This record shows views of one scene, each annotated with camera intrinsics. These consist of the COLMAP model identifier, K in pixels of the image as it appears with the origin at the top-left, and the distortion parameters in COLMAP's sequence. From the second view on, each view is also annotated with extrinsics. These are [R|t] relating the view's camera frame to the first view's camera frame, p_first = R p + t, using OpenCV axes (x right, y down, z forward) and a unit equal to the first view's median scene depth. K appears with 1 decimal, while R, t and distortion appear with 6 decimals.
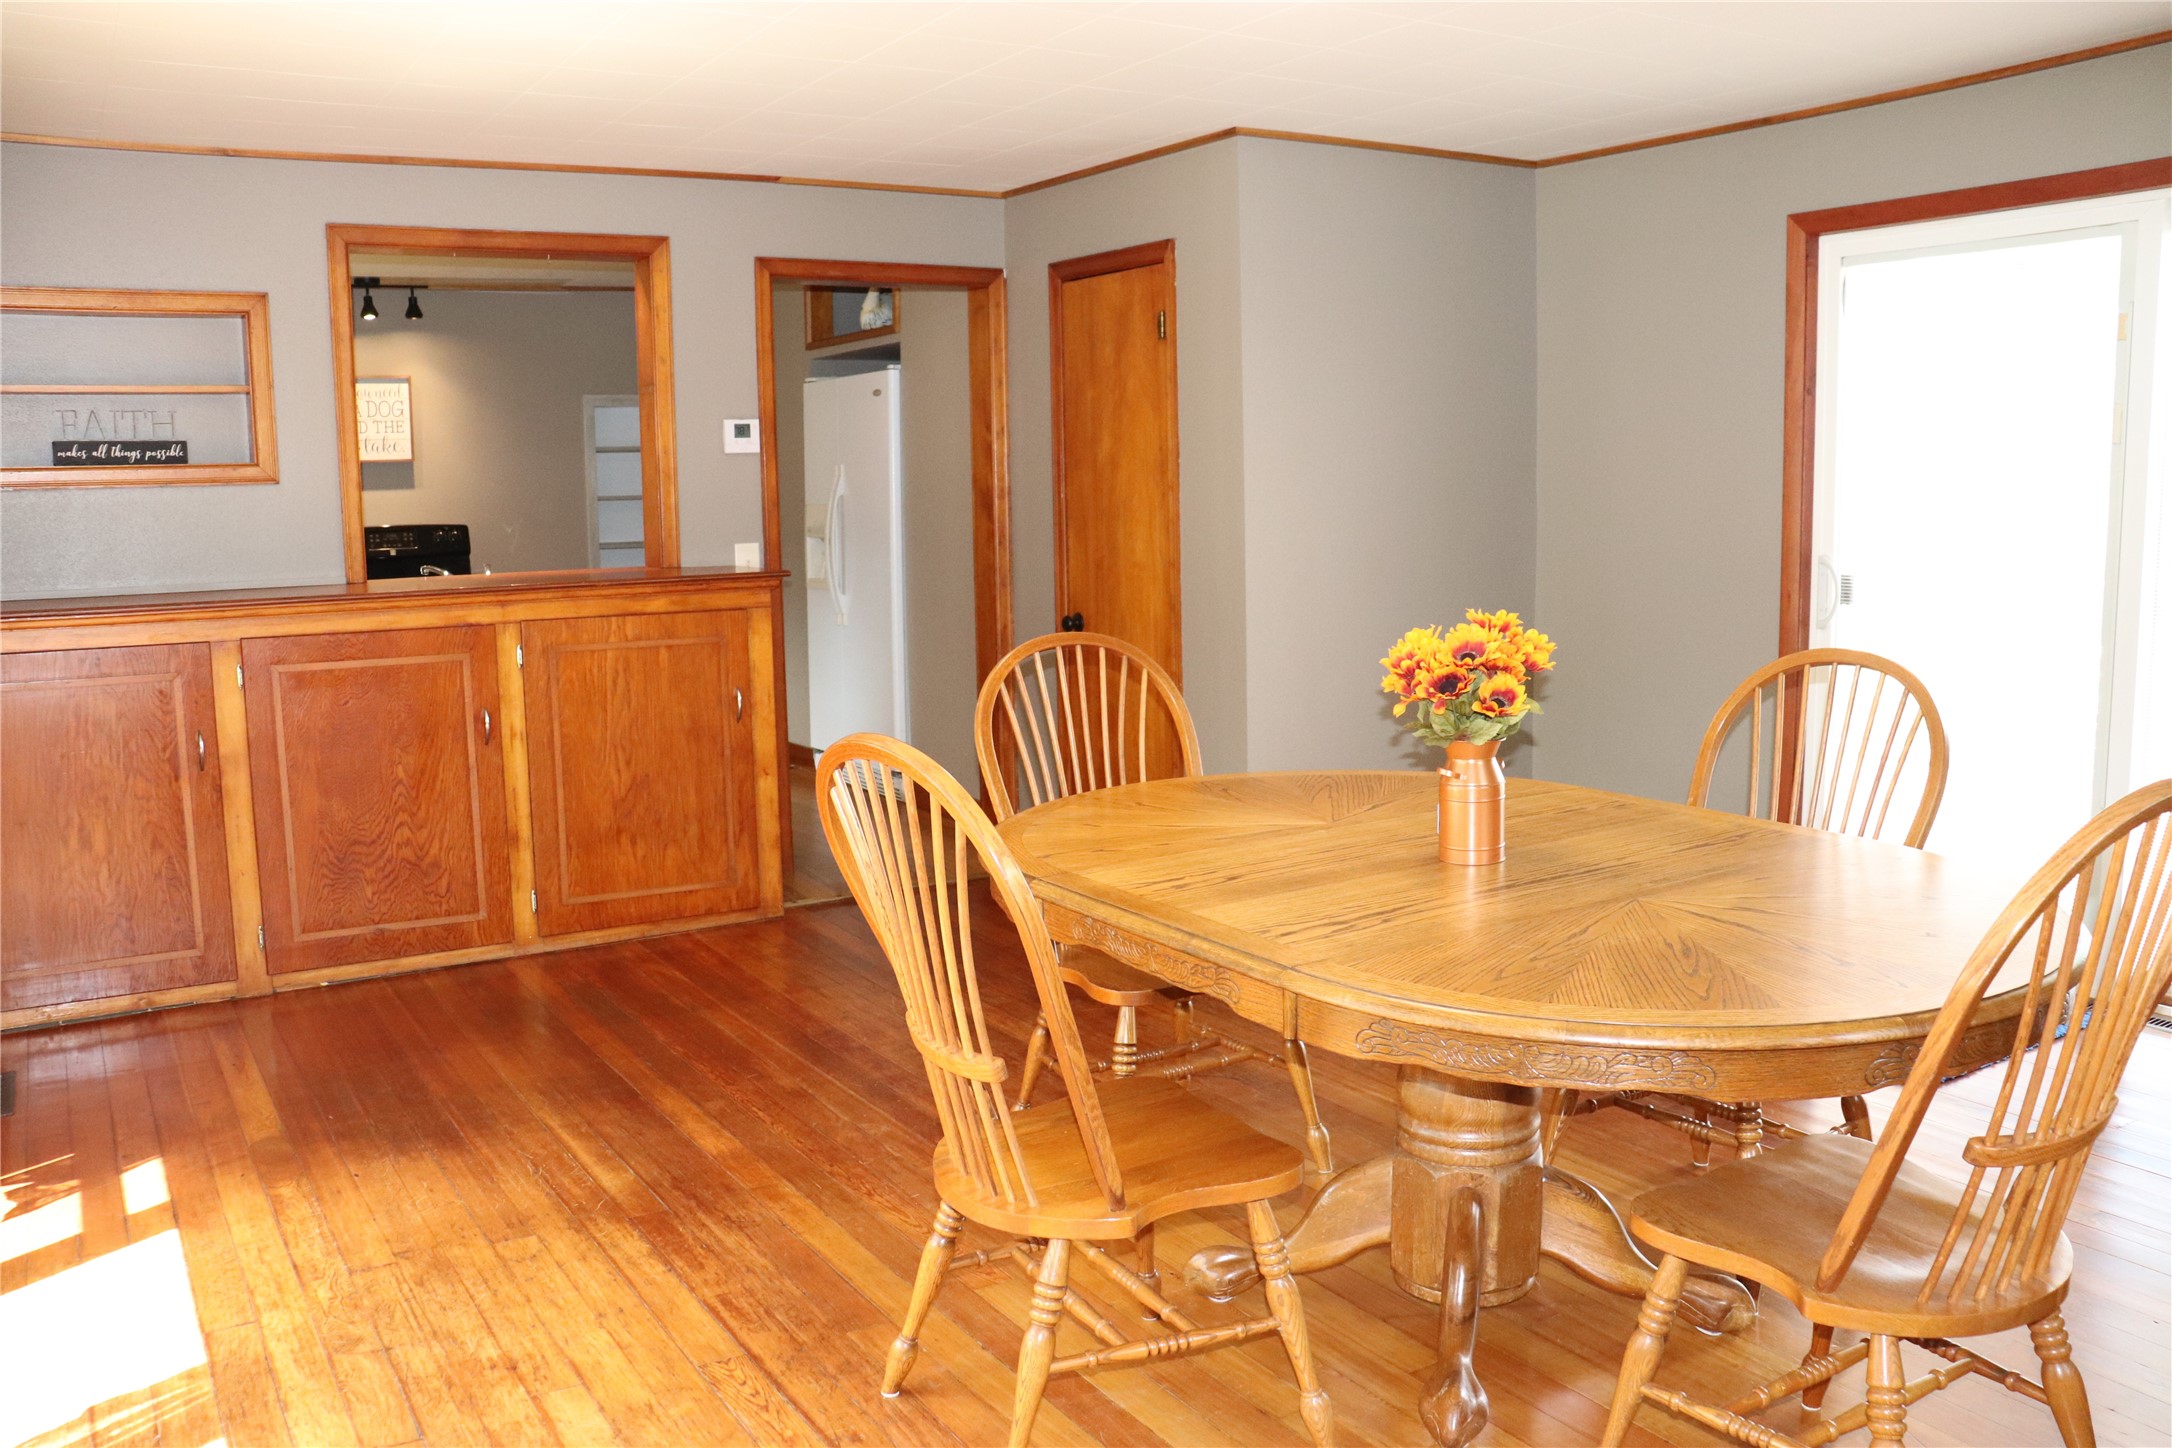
lens RADIAL K [[1783.4, 0, 1081.2], [0, 1783.4, 736.9], [0, 0, 1]] dist [-0.182047, 0.162747]
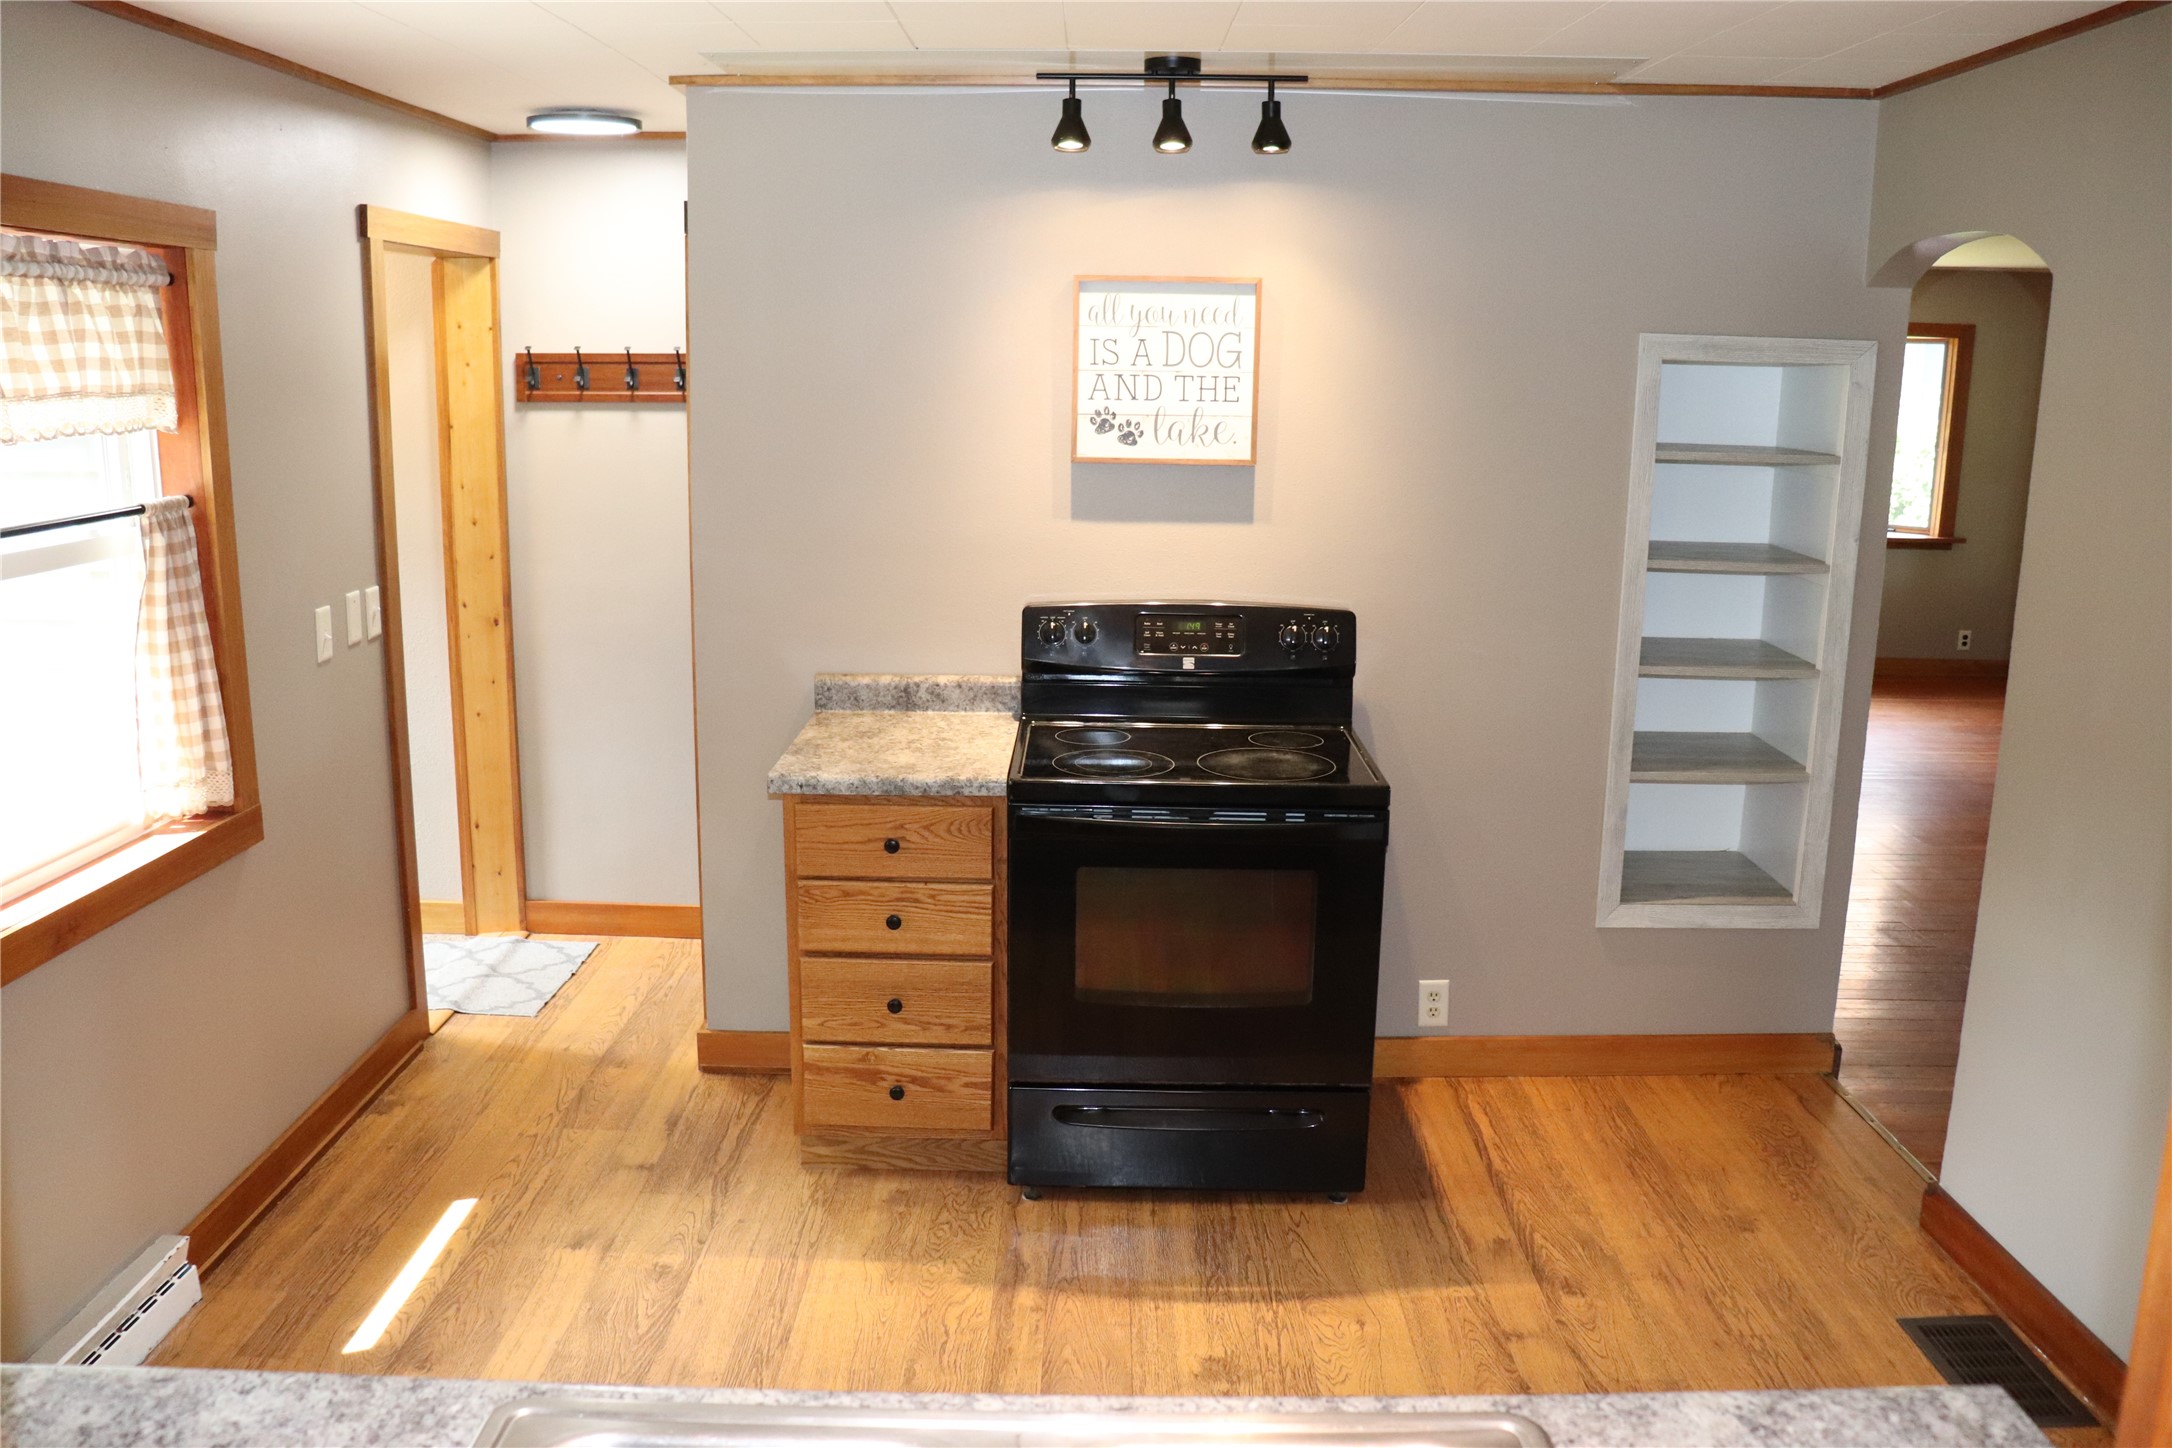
lens RADIAL K [[1779.3, 0, 1076.9], [0, 1779.3, 731.0], [0, 0, 1]] dist [-0.178764, 0.156503]
pose [[0.856287, 0.137227, -0.497936, -0.295745], [-0.103054, 0.990068, 0.095634, -0.210496], [0.506114, -0.030576, 0.861924, 0.928847]]
